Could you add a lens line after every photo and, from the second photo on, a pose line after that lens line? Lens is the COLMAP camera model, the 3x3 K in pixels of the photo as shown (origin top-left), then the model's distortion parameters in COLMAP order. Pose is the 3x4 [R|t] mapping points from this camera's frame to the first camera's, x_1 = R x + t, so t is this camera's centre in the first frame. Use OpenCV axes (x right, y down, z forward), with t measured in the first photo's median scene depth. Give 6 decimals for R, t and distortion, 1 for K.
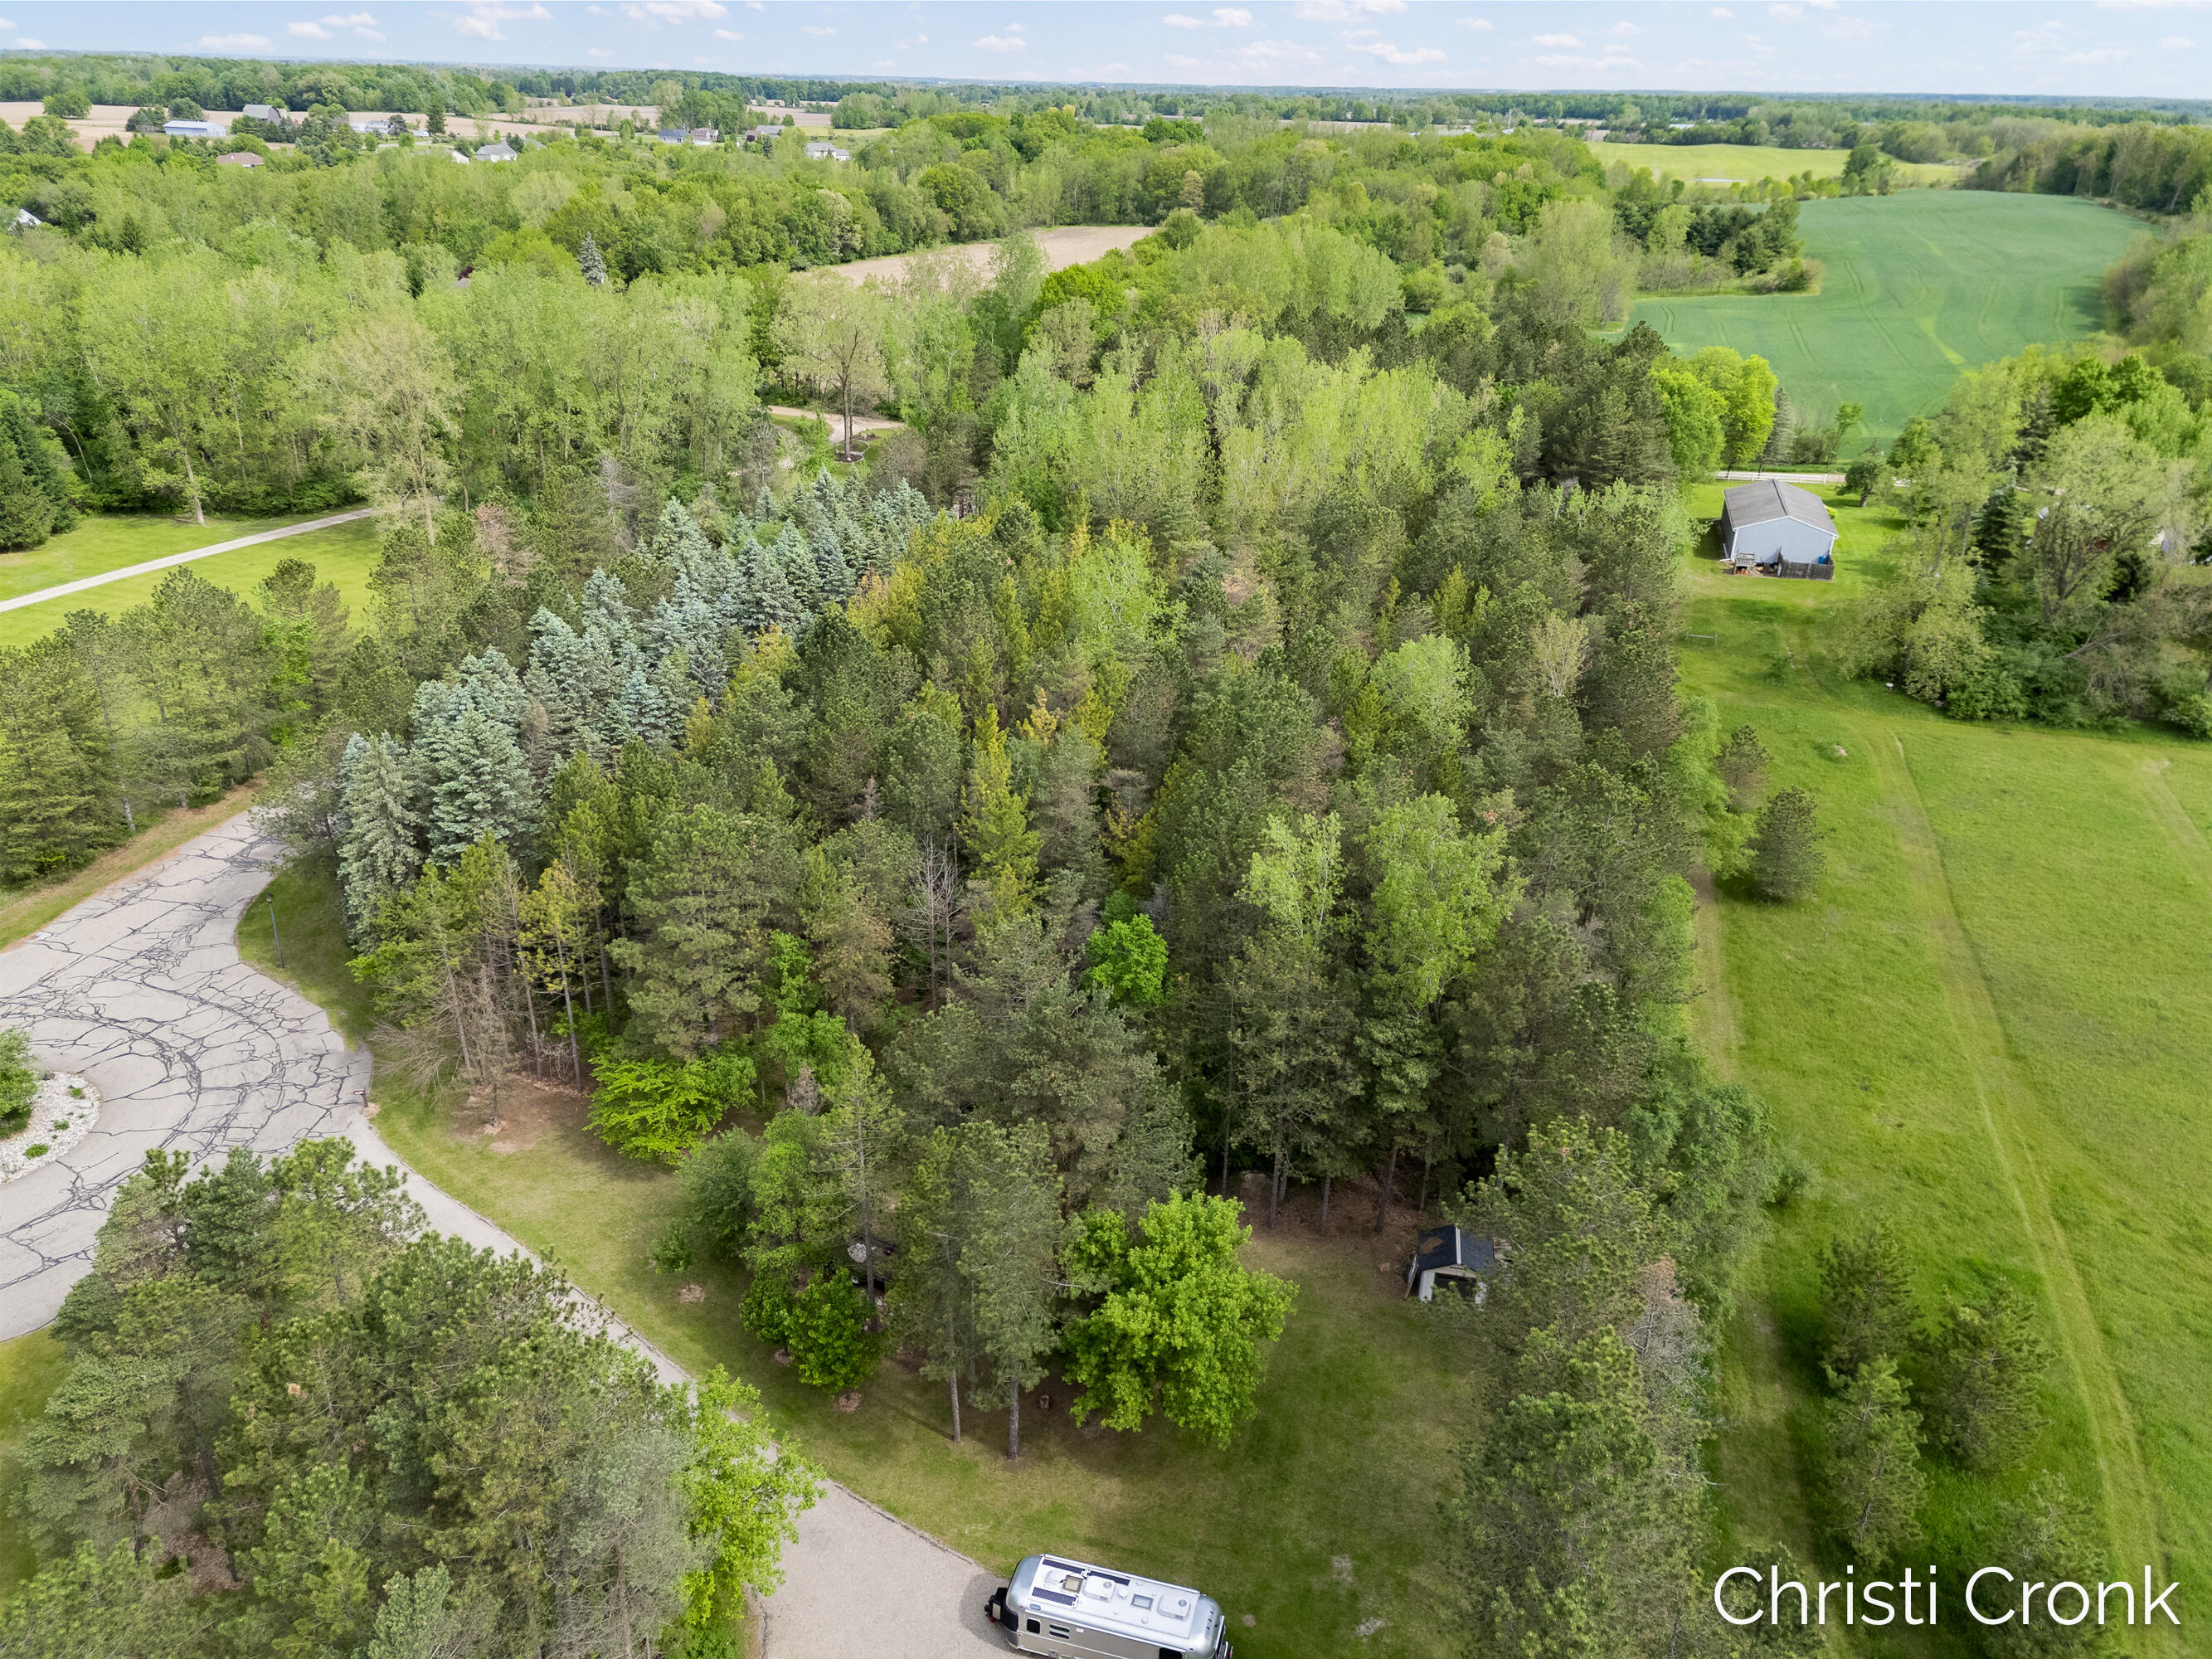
lens RADIAL K [[1614.7, 0, 1101.9], [0, 1614.7, 819.1], [0, 0, 1]] dist [0.097641, -0.078000]
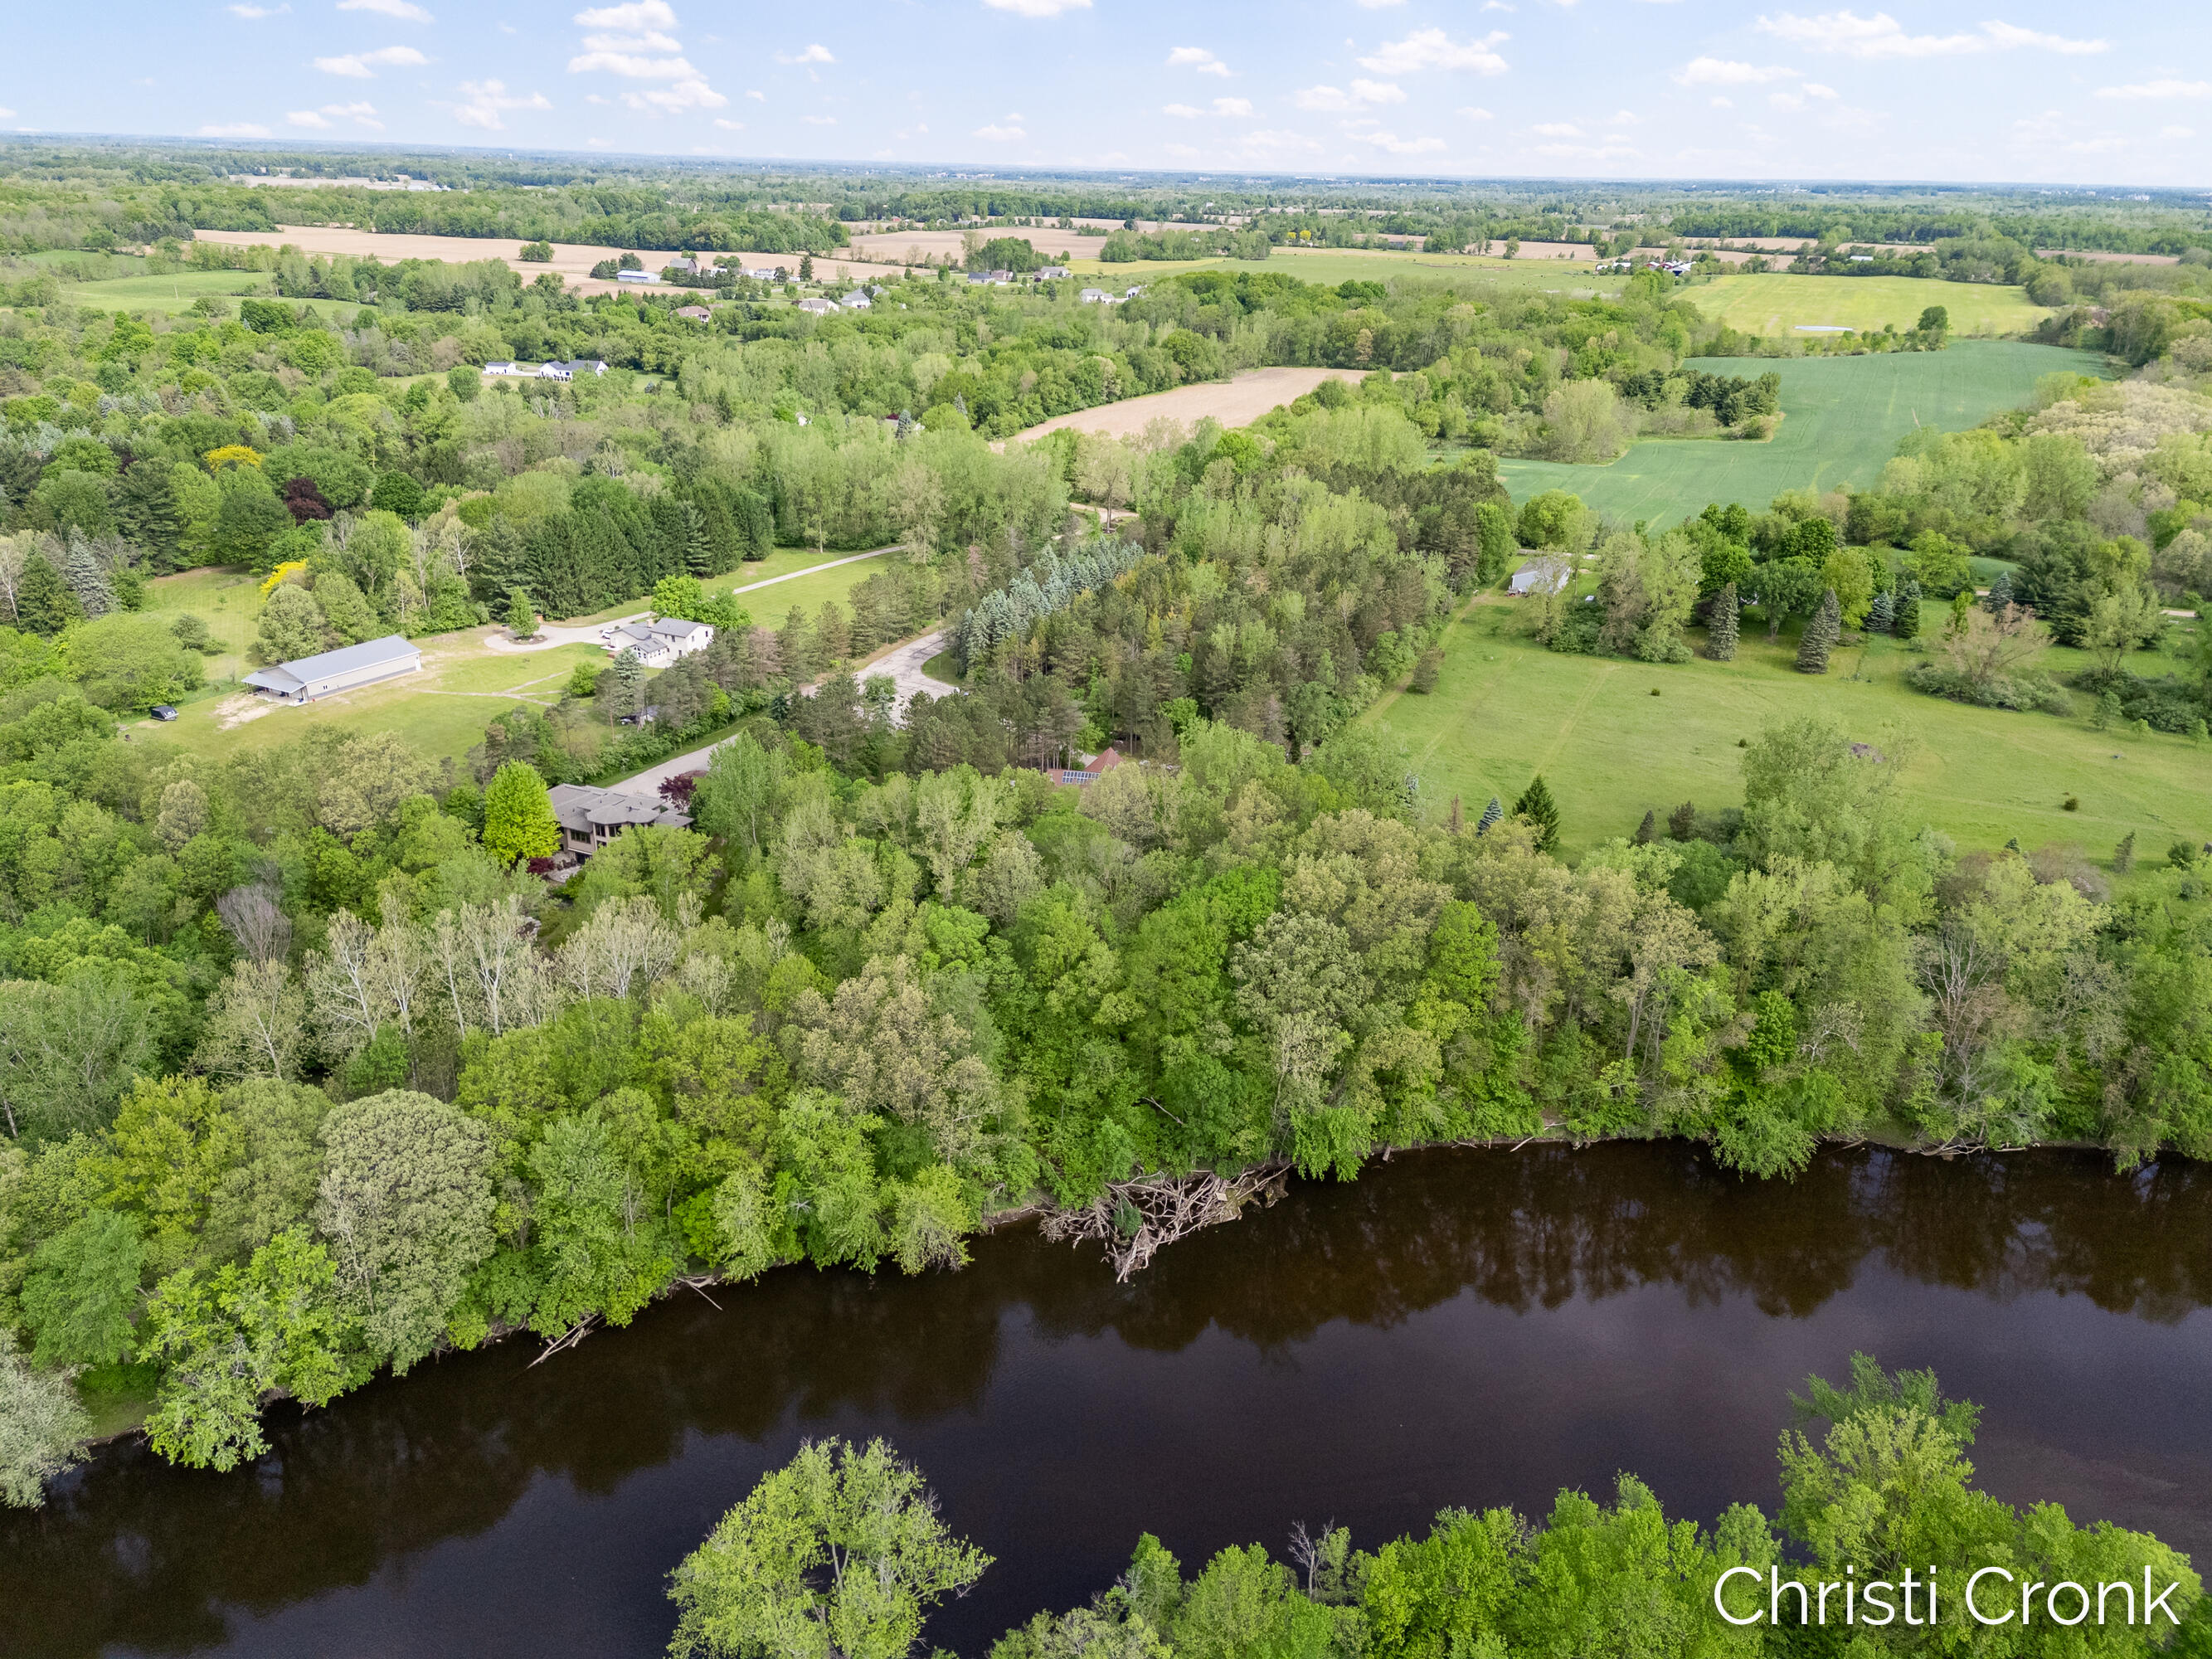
lens RADIAL K [[1614.7, 0, 1101.9], [0, 1614.7, 819.1], [0, 0, 1]] dist [0.097641, -0.078000]
pose [[0.989247, 0.057075, -0.134659, 0.230860], [-0.063062, 0.997183, -0.040617, 0.396218], [0.131962, 0.048672, 0.990059, -1.783316]]
